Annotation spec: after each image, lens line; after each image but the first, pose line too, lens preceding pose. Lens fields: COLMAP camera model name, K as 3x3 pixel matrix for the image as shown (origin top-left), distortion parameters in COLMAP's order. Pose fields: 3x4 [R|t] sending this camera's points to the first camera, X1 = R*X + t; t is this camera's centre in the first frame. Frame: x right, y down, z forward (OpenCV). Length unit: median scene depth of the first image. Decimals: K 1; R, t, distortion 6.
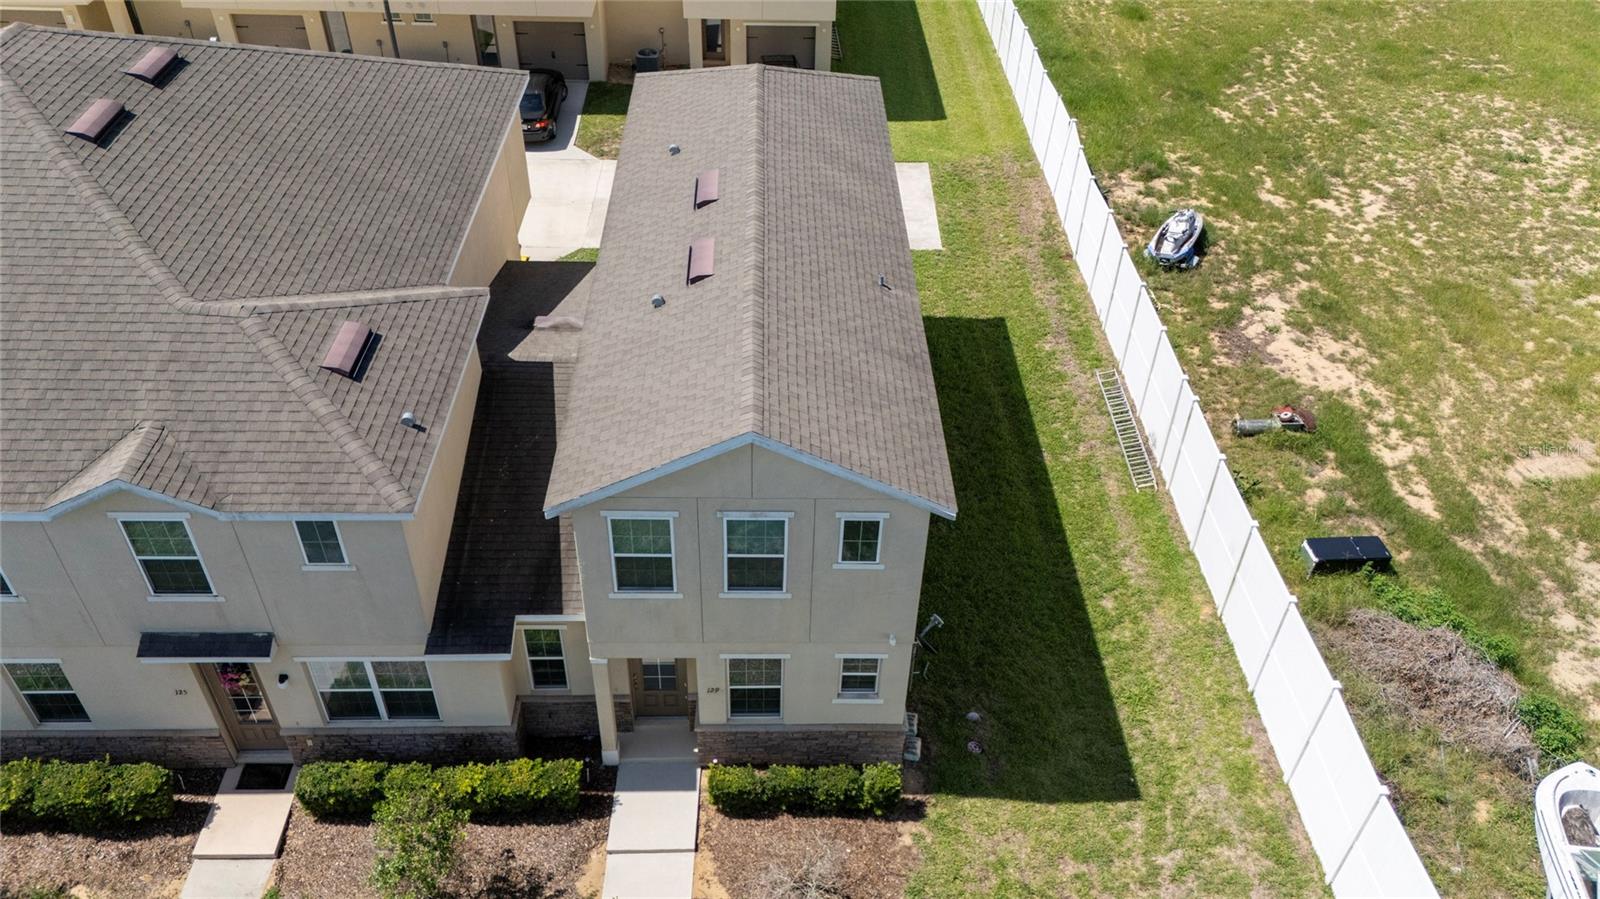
lens RADIAL K [[1149.5, 0, 794.5], [0, 1149.5, 442.8], [0, 0, 1]] dist [0.058841, -0.051806]
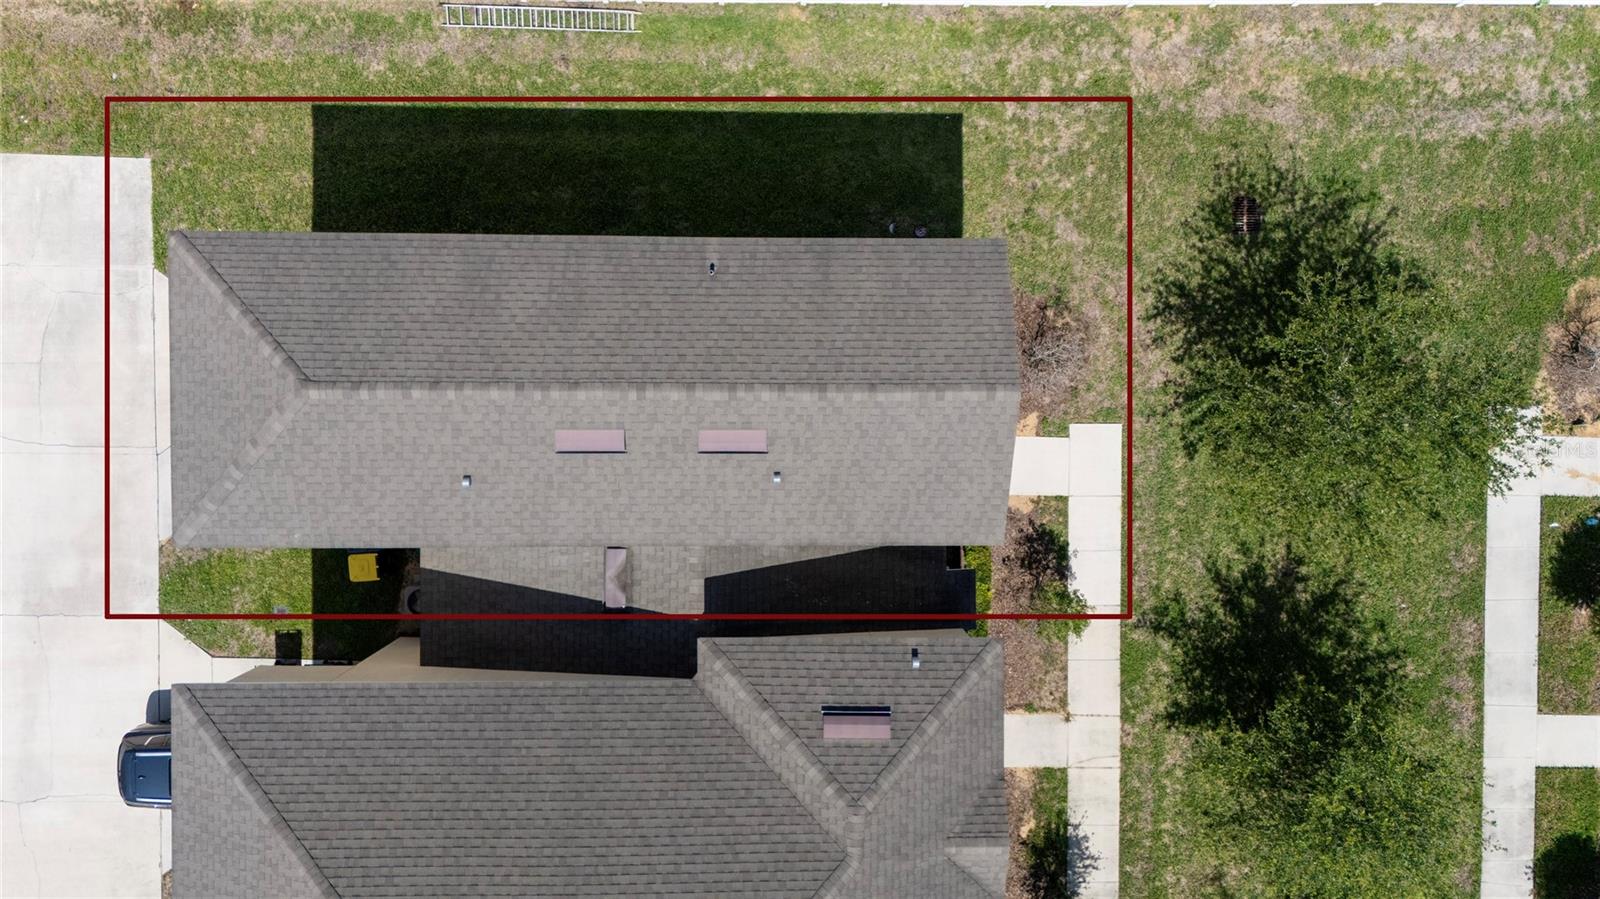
lens RADIAL K [[1149.5, 0, 794.5], [0, 1149.5, 442.8], [0, 0, 1]] dist [0.058841, -0.051806]
pose [[0.019660, -0.998480, -0.051499, -0.024816], [0.630998, -0.027563, 0.775295, -0.928289], [-0.775536, -0.047738, 0.629496, 0.280794]]
